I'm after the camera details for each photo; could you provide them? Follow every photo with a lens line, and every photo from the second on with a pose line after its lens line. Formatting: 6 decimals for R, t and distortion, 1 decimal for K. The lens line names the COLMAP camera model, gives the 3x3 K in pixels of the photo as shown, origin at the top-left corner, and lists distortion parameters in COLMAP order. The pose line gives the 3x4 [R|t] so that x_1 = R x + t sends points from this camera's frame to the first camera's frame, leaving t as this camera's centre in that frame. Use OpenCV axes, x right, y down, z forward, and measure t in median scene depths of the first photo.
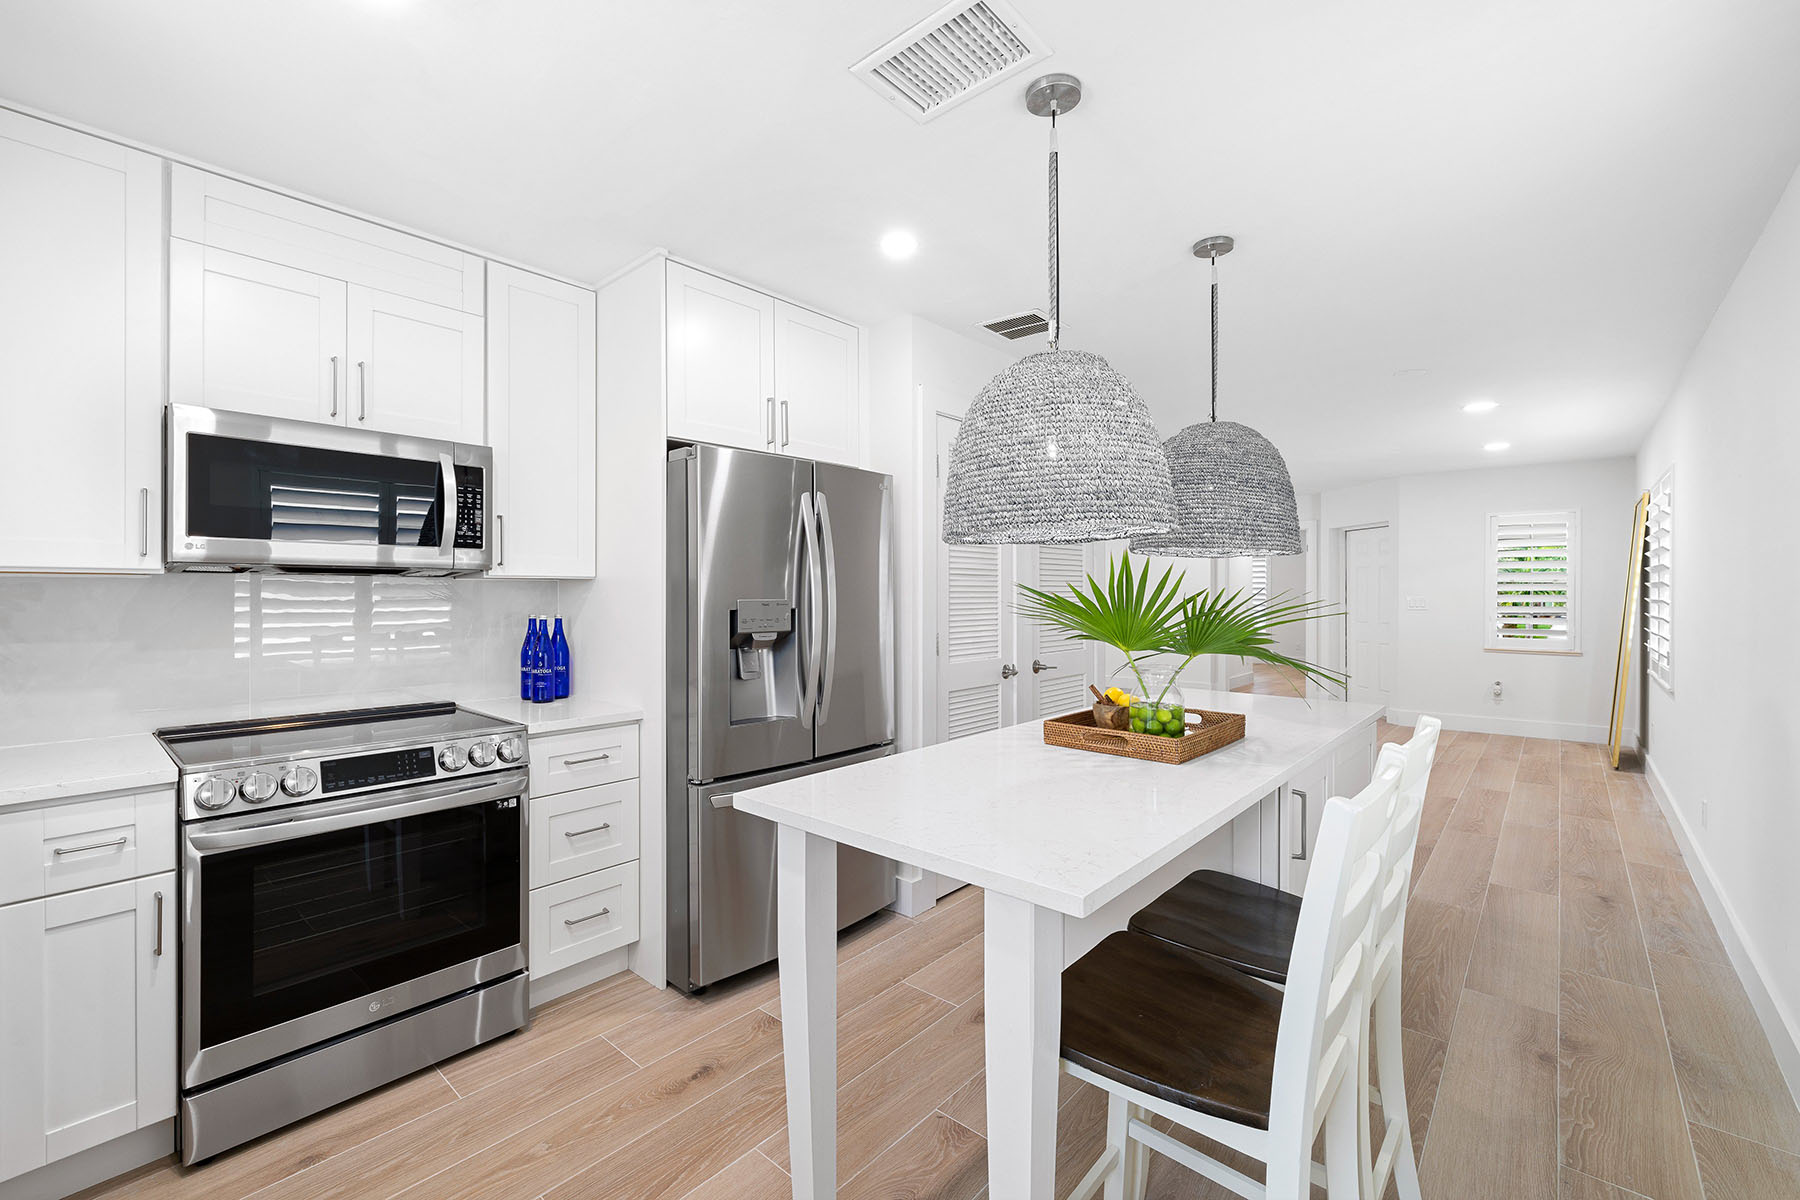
lens RADIAL K [[758.0, 0, 891.4], [0, 758.0, 590.5], [0, 0, 1]] dist [0.002594, 0.000598]
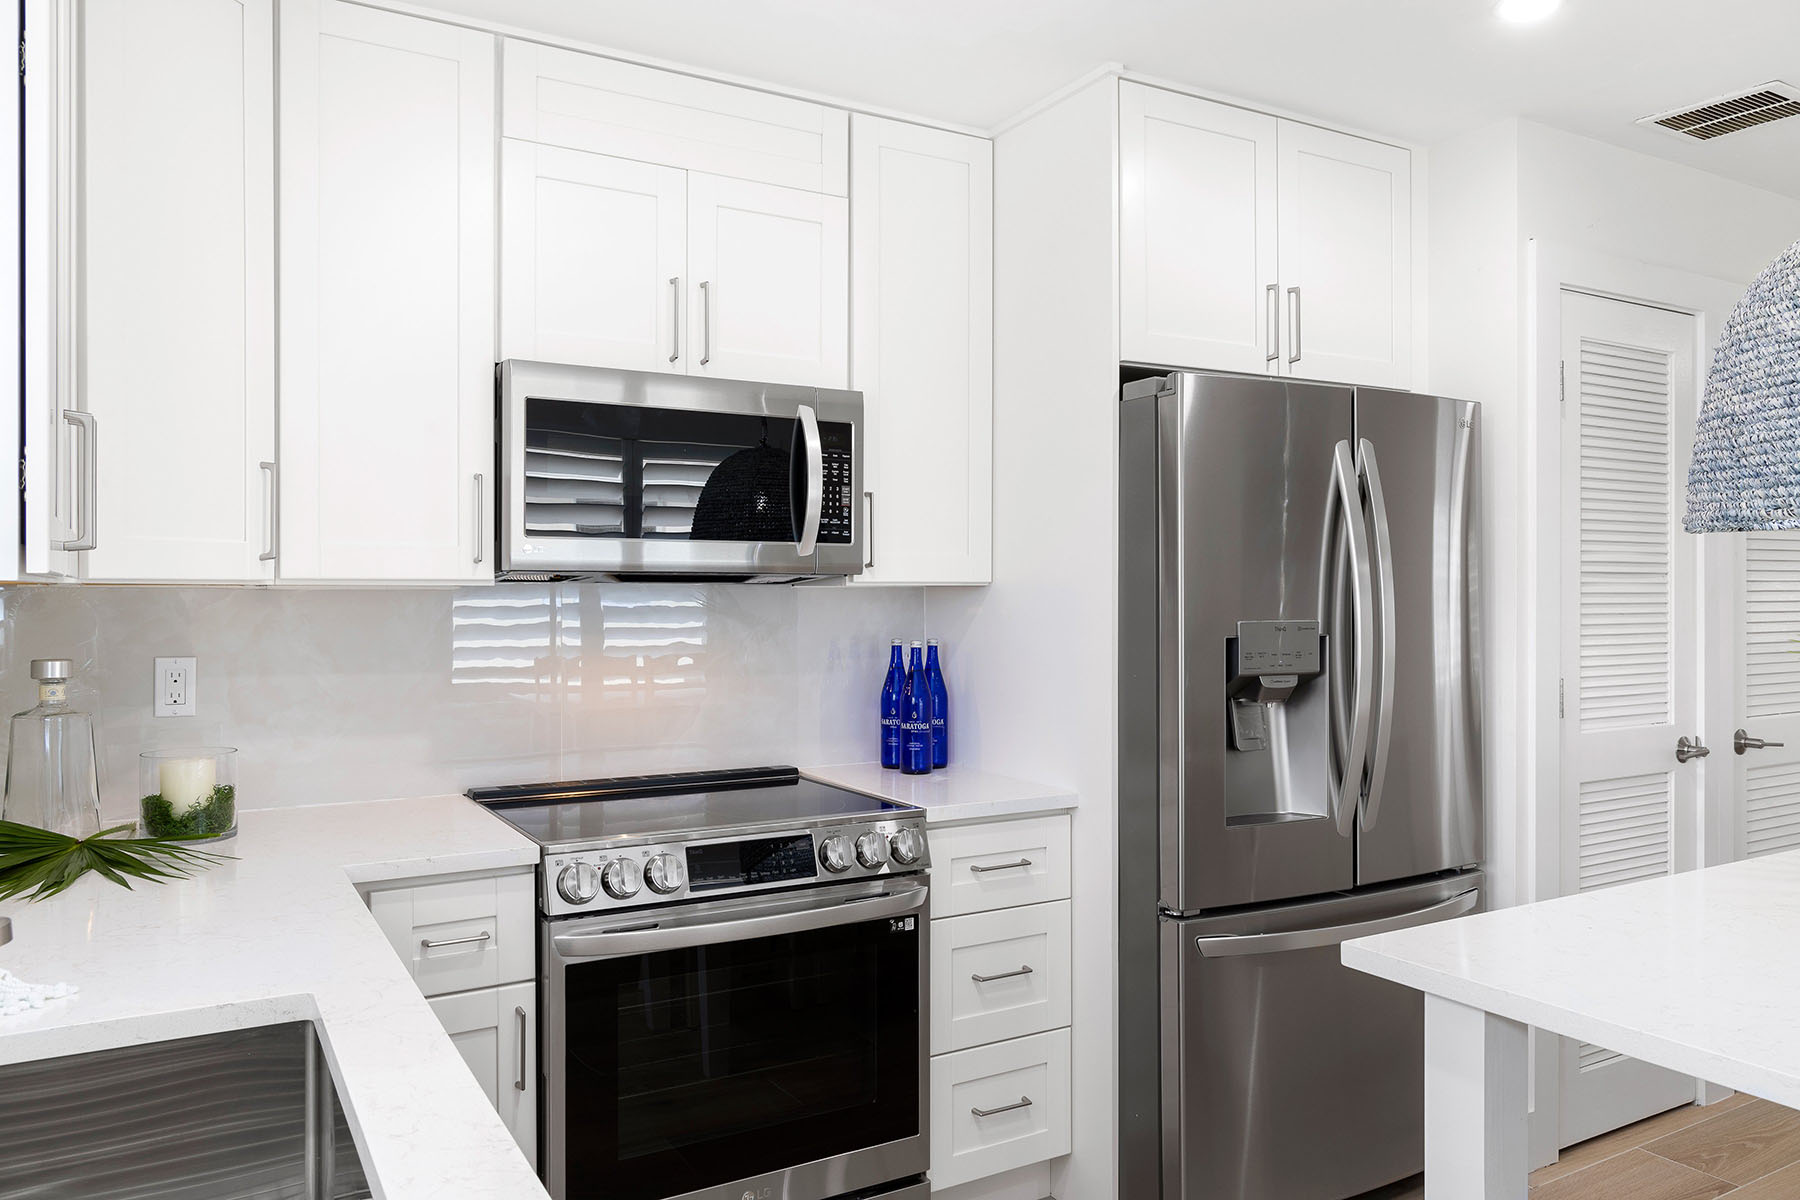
lens RADIAL K [[1298.0, 0, 904.8], [0, 1298.0, 592.0], [0, 0, 1]] dist [0.002355, -0.002188]
pose [[0.953095, -0.000297, -0.302671, -0.140879], [0.001758, 0.999988, 0.004554, -0.016383], [0.302666, -0.004873, 0.953084, -0.082192]]
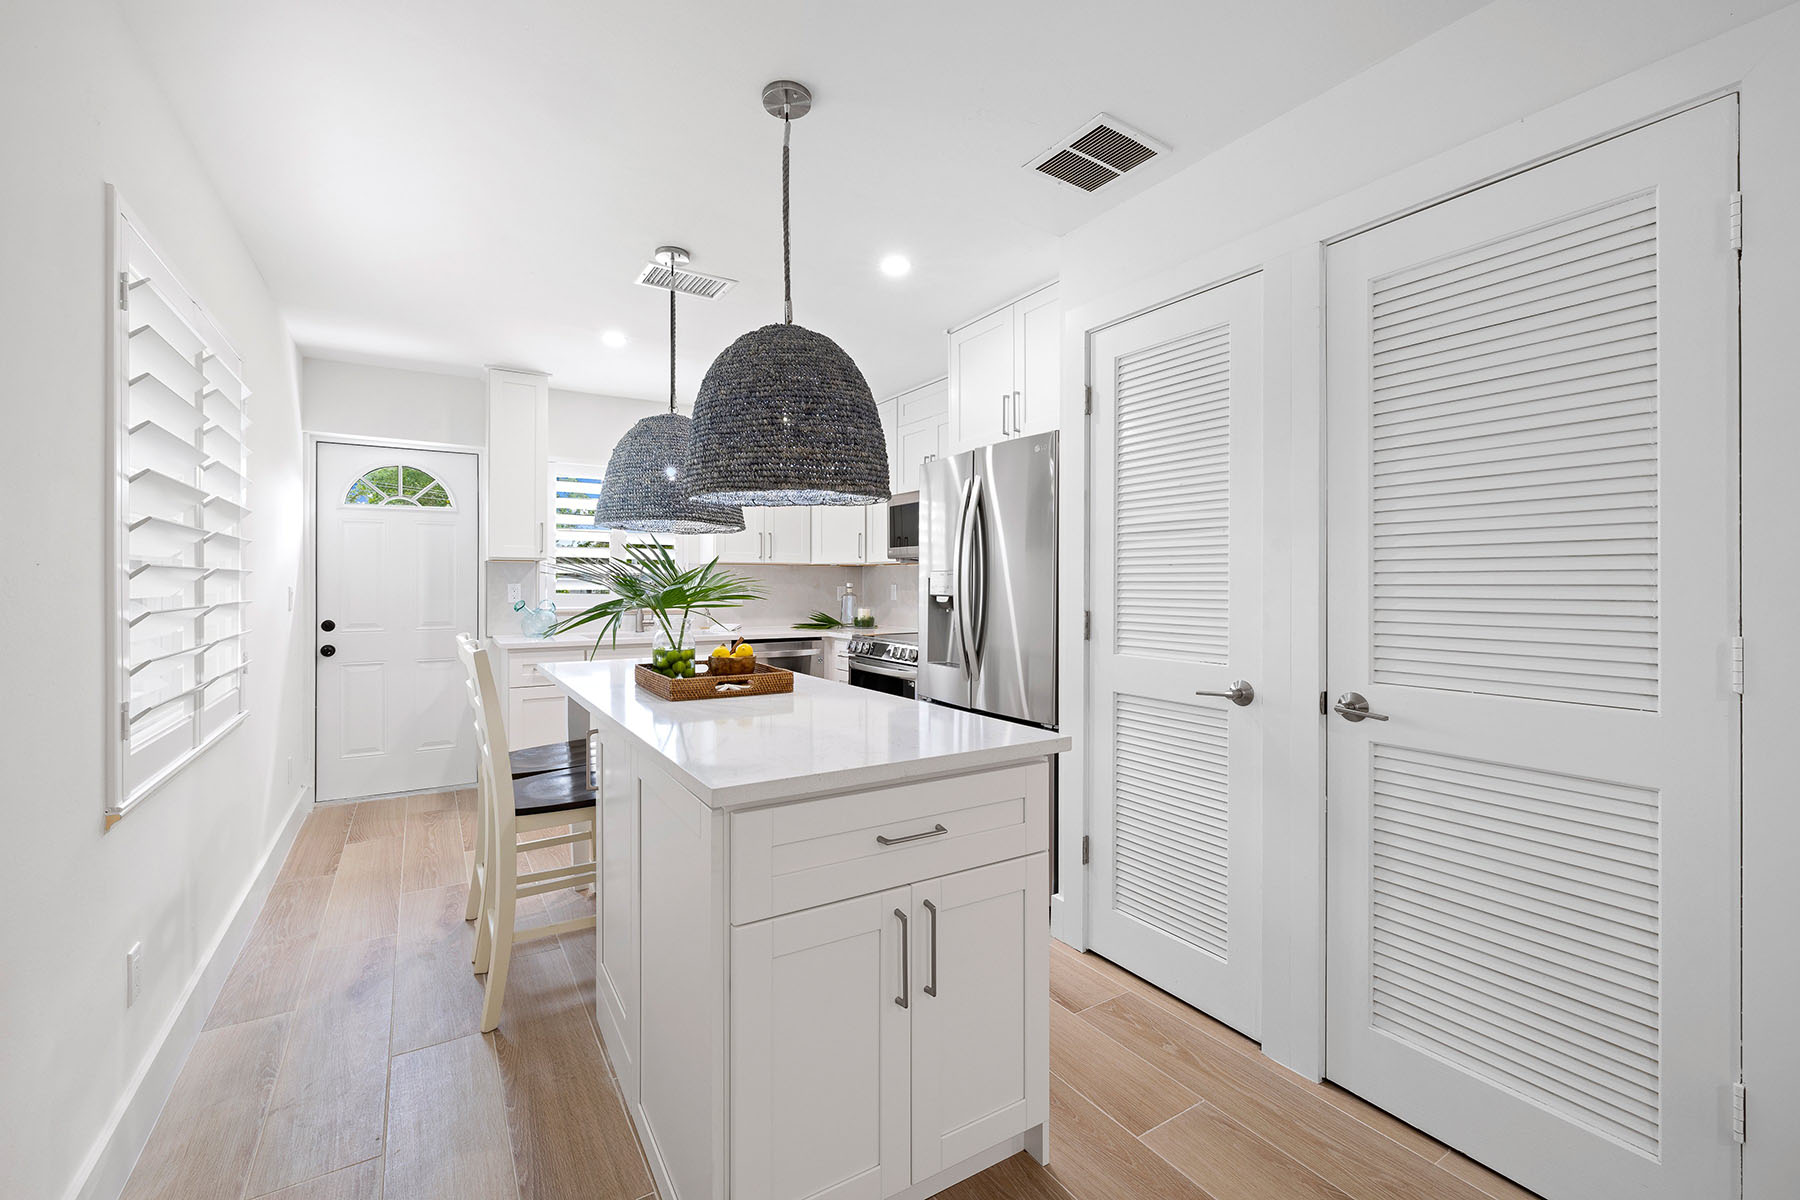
lens RADIAL K [[749.0, 0, 900.3], [0, 749.0, 589.1], [0, 0, 1]] dist [0.000185, 0.000251]
pose [[-0.279238, 0.002231, -0.960219, 1.098101], [-0.001149, 0.999996, 0.002658, 0.041807], [0.960221, 0.001845, -0.279234, 1.311500]]
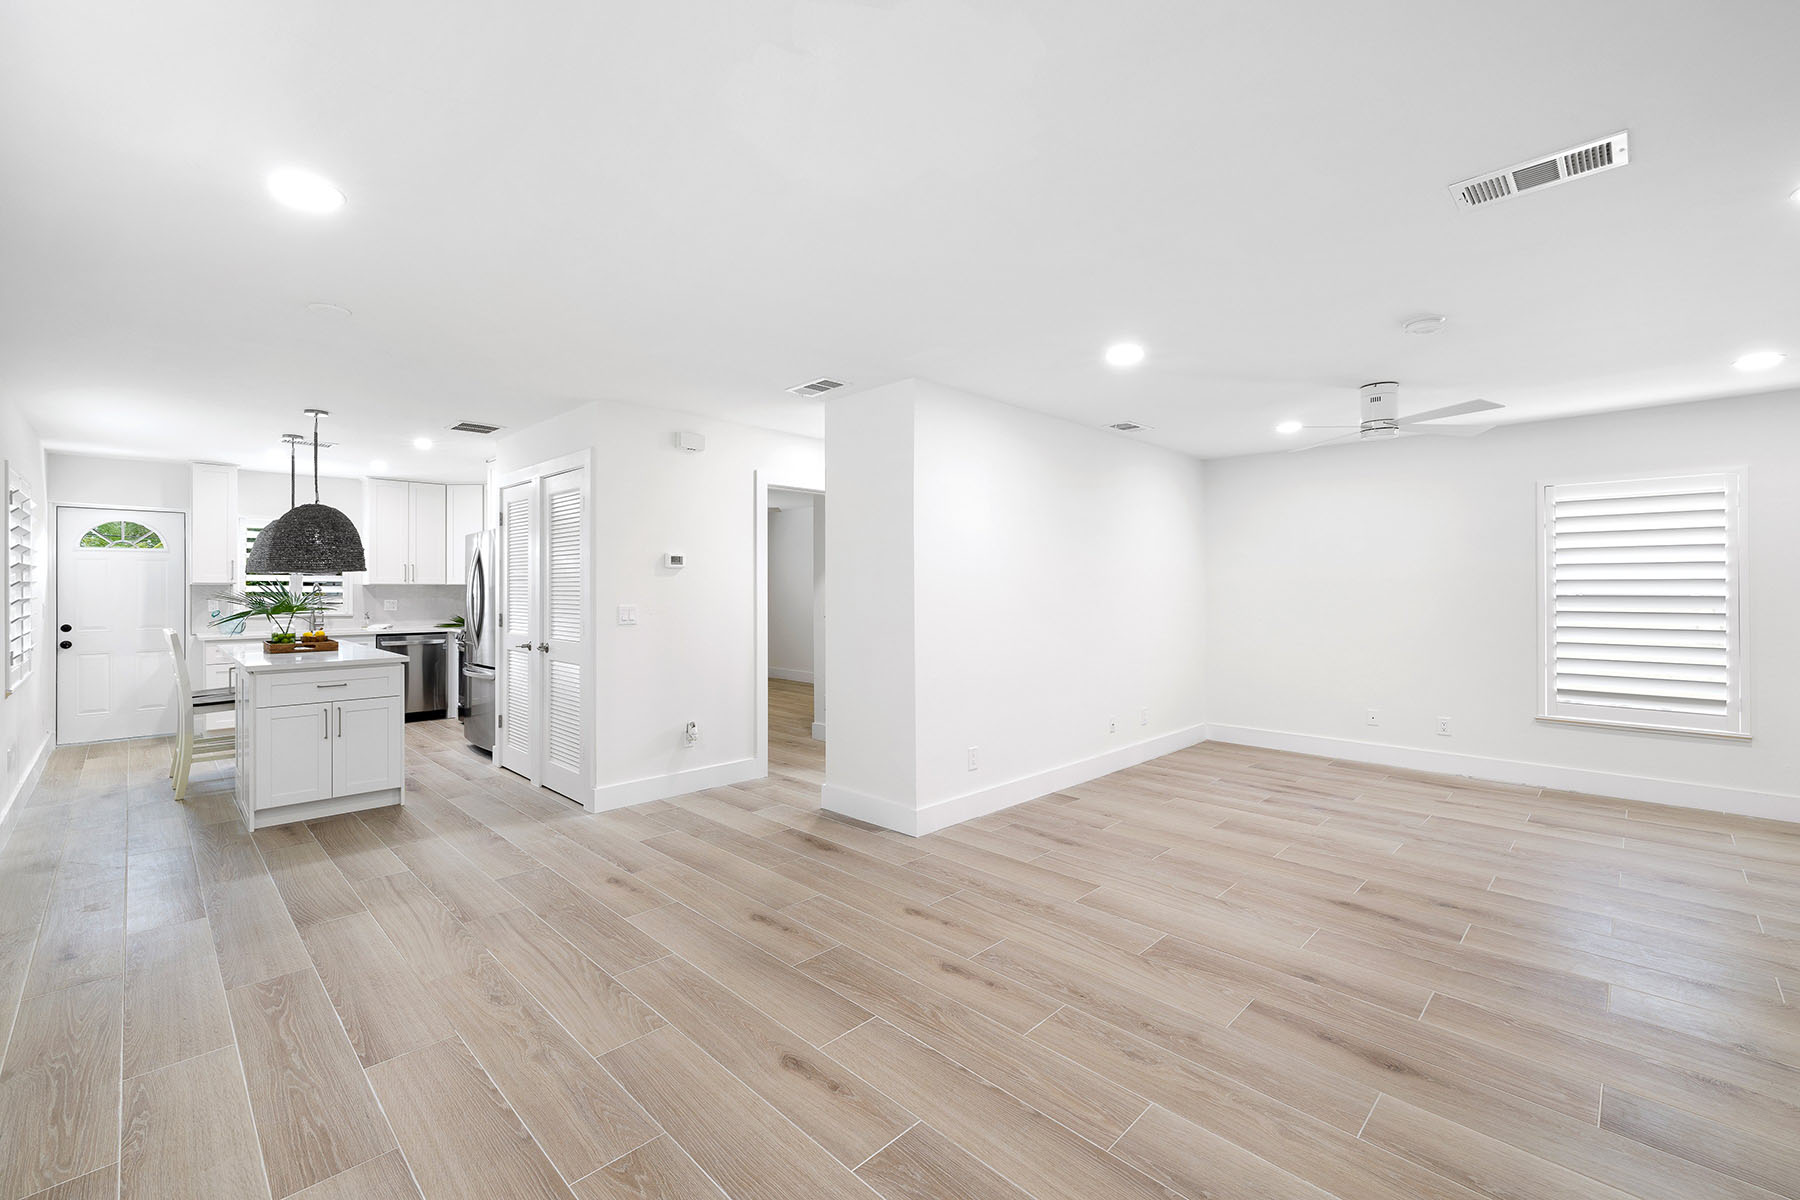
lens RADIAL K [[758.0, 0, 891.4], [0, 758.0, 590.5], [0, 0, 1]] dist [0.002594, 0.000598]
pose [[-0.066628, 0.000313, -0.997778, 2.231890], [0.002122, 0.999998, 0.000172, 0.007259], [0.997776, -0.002106, -0.066629, 2.575143]]
